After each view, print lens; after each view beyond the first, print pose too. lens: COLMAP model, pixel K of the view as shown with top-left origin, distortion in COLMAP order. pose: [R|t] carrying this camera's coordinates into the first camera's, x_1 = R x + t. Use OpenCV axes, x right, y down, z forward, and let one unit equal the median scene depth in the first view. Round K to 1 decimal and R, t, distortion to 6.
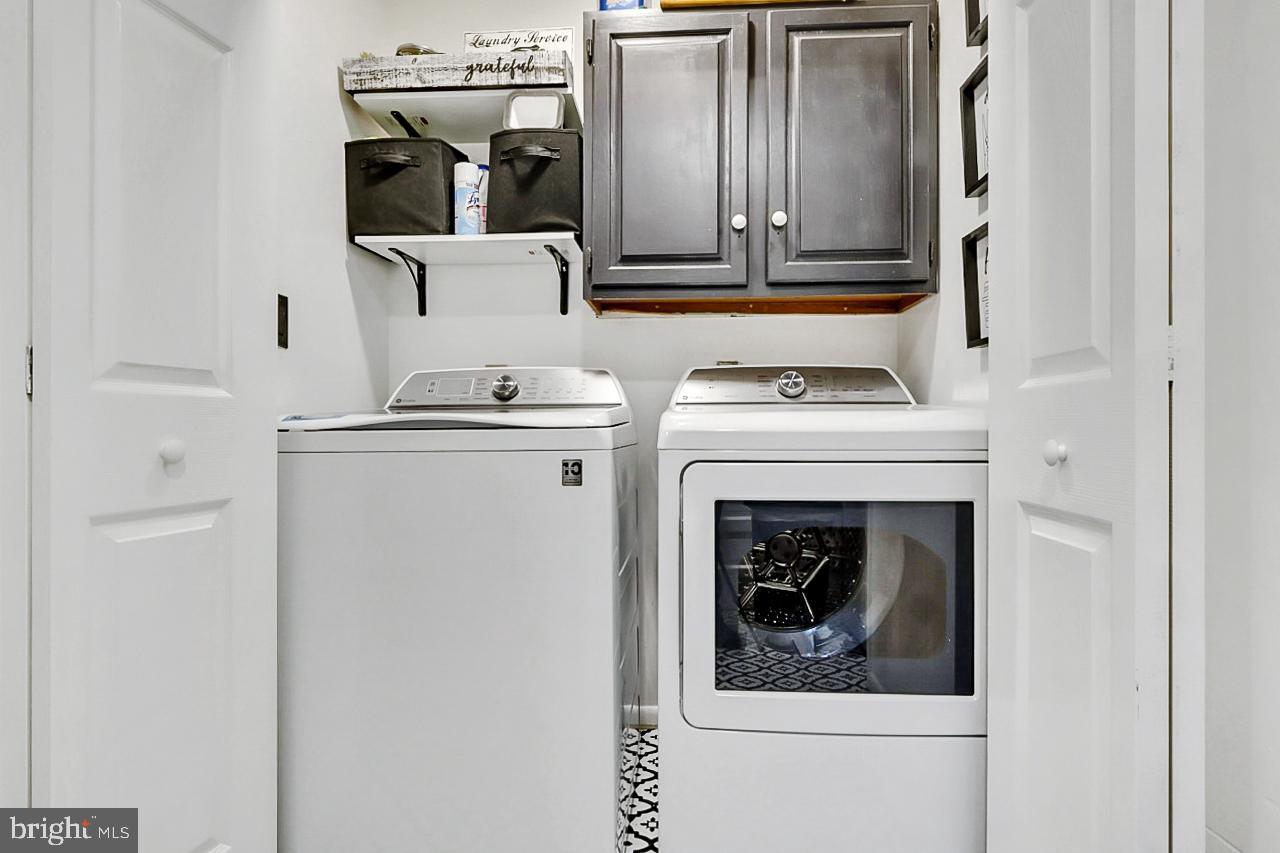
lens RADIAL K [[592.4, 0, 624.7], [0, 592.4, 423.3], [0, 0, 1]] dist [-0.000995, 0.000366]
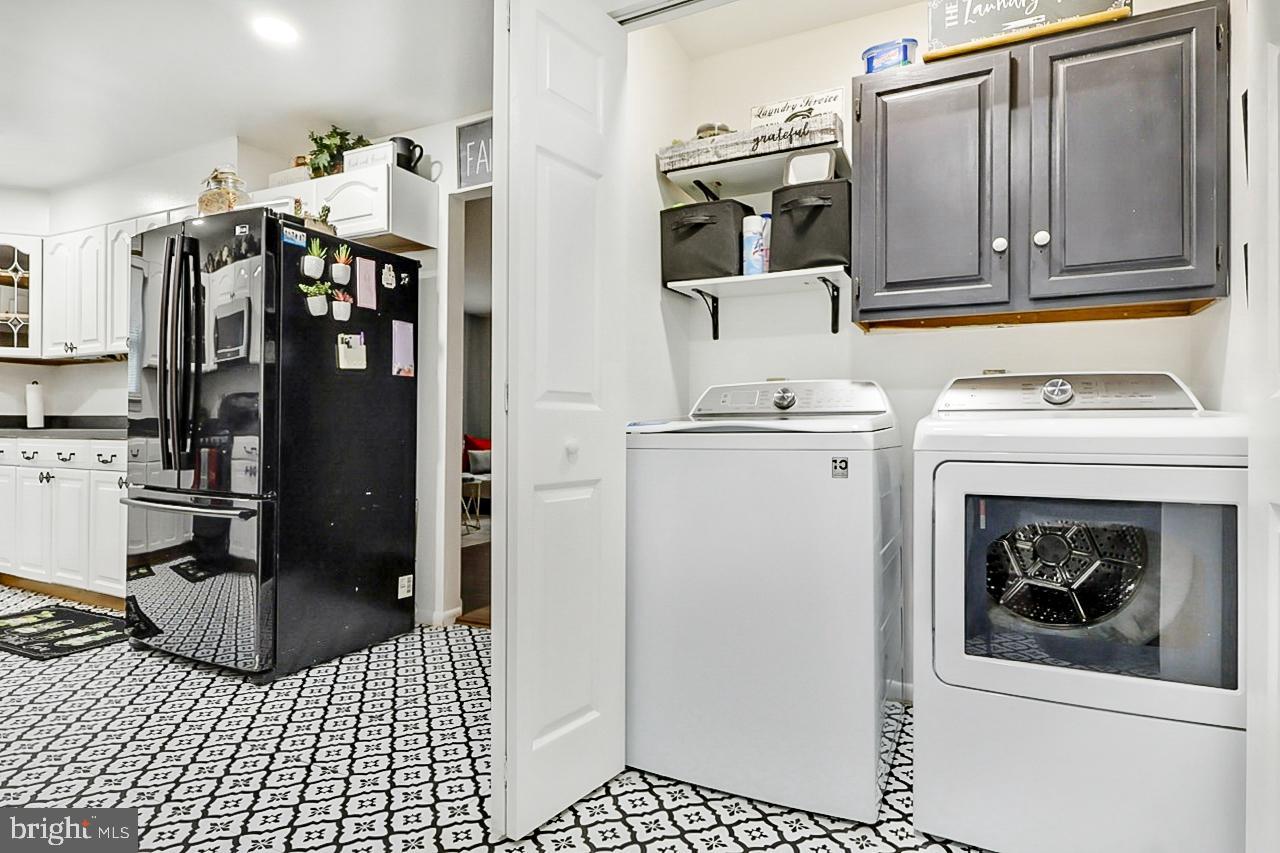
lens RADIAL K [[655.7, 0, 644.2], [0, 655.7, 428.0], [0, 0, 1]] dist [-0.005161, 0.000535]
pose [[0.924640, 0.002902, -0.380831, 0.045141], [-0.000664, 0.999982, 0.006009, -0.007746], [0.380842, -0.005303, 0.924625, -0.356076]]
